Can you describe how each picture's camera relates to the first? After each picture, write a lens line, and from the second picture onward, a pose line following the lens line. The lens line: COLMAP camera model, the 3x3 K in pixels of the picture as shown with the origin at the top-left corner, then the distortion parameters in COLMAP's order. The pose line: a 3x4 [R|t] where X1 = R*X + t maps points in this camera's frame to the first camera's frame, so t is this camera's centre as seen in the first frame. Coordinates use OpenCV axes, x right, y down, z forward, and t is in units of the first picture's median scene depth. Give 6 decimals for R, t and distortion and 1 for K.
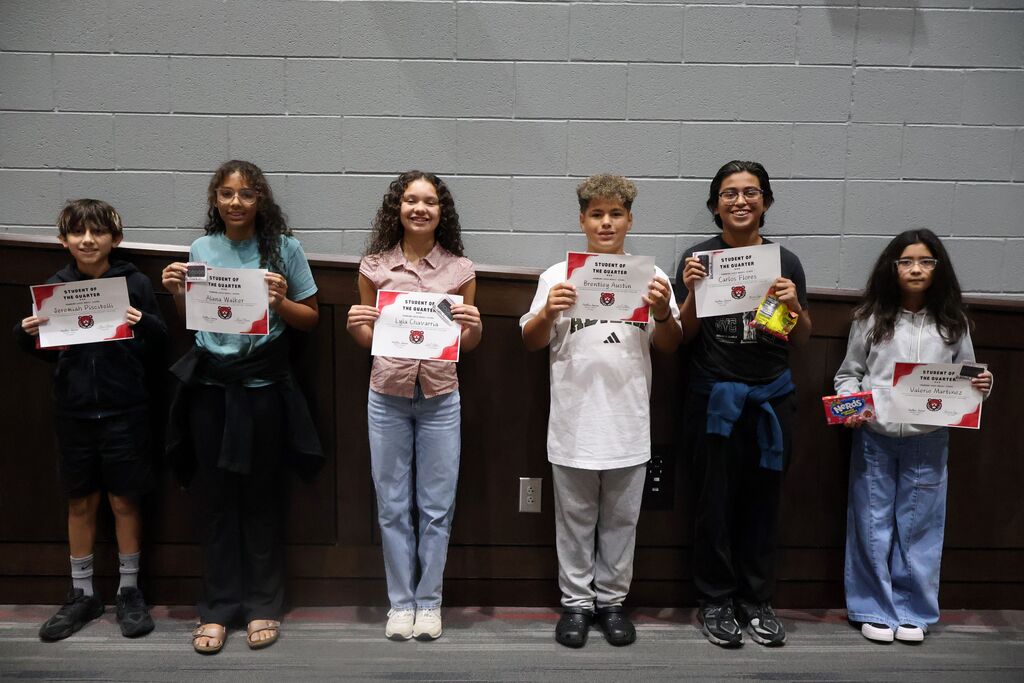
lens RADIAL K [[967.9, 0, 507.2], [0, 967.9, 343.5], [0, 0, 1]] dist [0.001093, -0.000257]
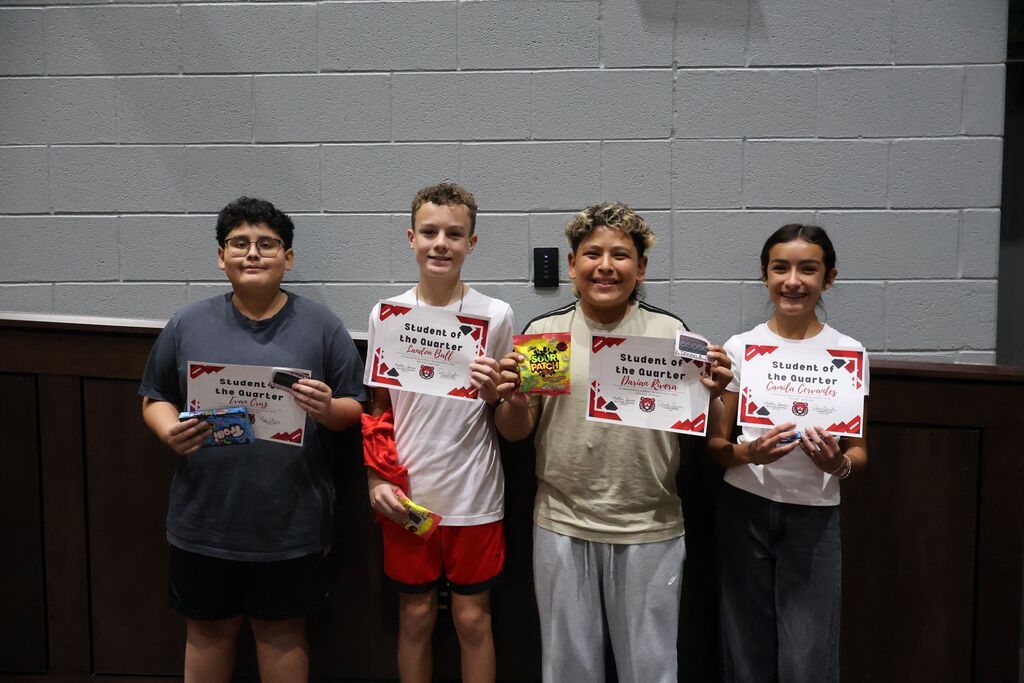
lens RADIAL K [[967.9, 0, 514.1], [0, 967.9, 342.8], [0, 0, 1]] dist [0.001093, -0.000257]
pose [[0.997630, -0.010795, -0.067962, 0.278309], [0.005231, 0.996657, -0.081526, 0.002162], [0.068615, 0.080977, 0.994351, 0.218923]]
